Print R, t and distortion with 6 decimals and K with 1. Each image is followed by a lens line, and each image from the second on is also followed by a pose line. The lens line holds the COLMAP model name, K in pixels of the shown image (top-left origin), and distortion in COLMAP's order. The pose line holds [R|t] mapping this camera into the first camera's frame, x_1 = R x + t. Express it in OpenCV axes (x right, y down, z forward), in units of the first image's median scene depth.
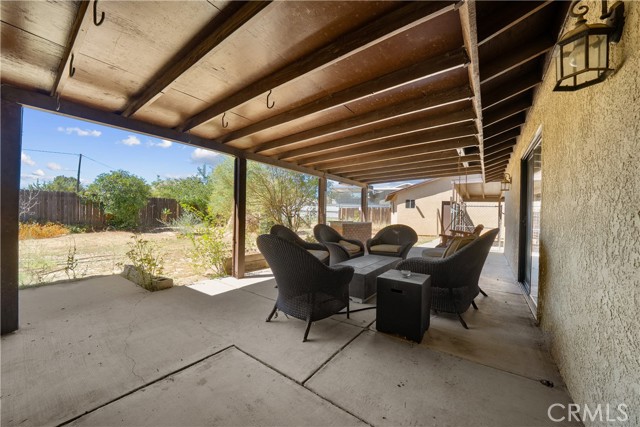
lens RADIAL K [[223.0, 0, 320.0], [0, 223.0, 213.5], [0, 0, 1]] dist [-0.000063, -0.000079]
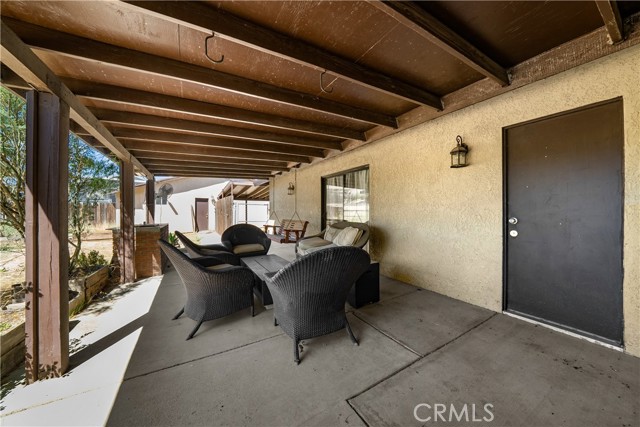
lens RADIAL K [[213.2, 0, 320.0], [0, 213.2, 213.5], [0, 0, 1]] dist [0.000158, -0.000010]
pose [[0.434235, -0.026914, 0.900398, -0.799381], [0.009053, 0.999633, 0.025514, -0.043620], [-0.900754, -0.002927, 0.434319, 0.575270]]
